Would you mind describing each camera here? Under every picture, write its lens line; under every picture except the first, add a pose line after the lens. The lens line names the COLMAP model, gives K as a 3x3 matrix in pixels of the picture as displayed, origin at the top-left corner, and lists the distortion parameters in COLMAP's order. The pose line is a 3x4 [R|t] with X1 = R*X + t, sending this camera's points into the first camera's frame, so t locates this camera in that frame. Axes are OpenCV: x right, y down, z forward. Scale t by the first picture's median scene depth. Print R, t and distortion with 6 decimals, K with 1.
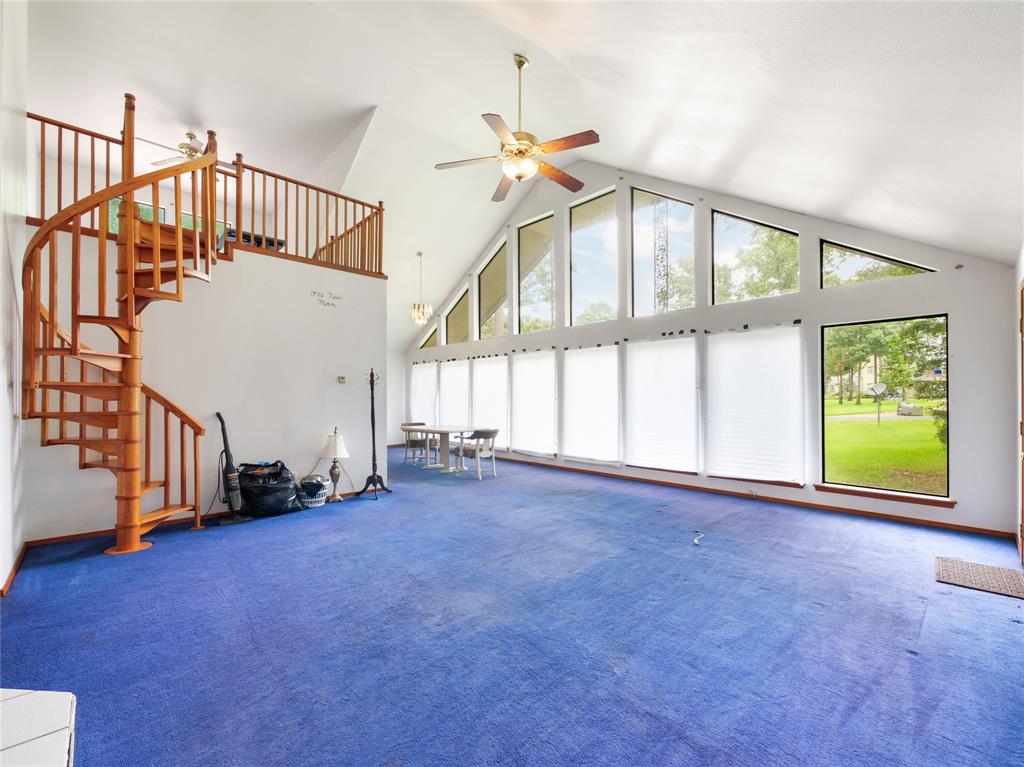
lens RADIAL K [[446.0, 0, 514.8], [0, 446.0, 391.0], [0, 0, 1]] dist [0.023121, 0.000149]
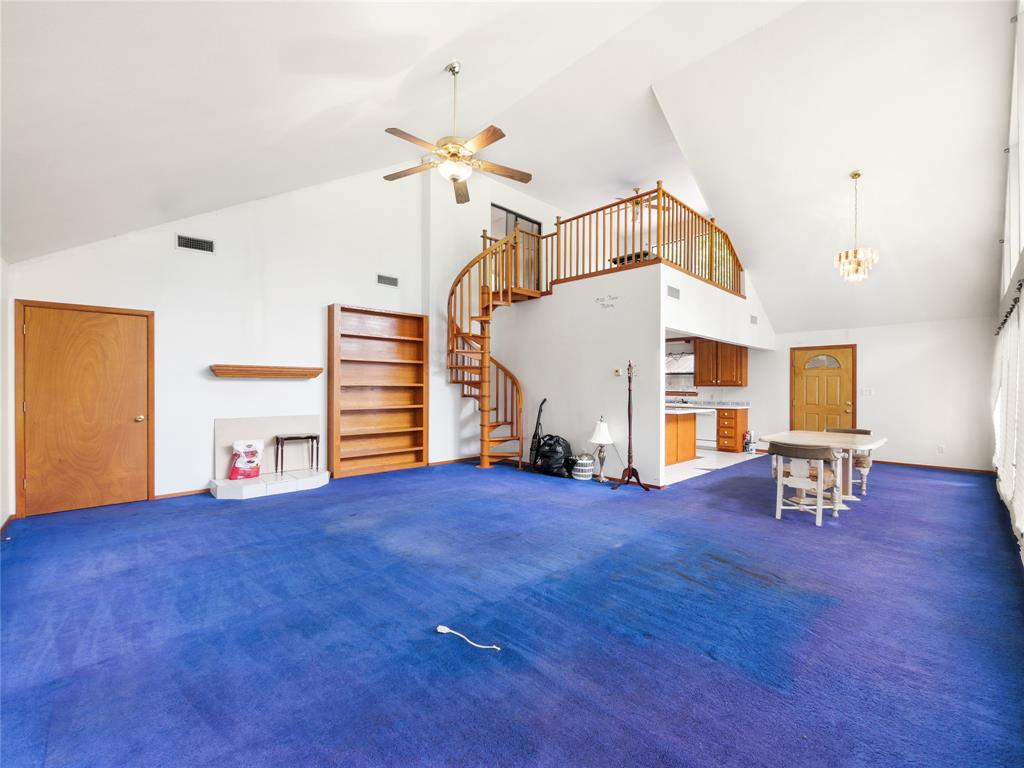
lens RADIAL K [[446.0, 0, 513.0], [0, 446.0, 388.0], [0, 0, 1]] dist [0.023121, 0.000149]
pose [[0.002293, 0.003466, -0.999991, 0.711994], [0.006542, 0.999973, 0.003481, 0.006031], [0.999976, -0.006550, 0.002270, 0.768315]]
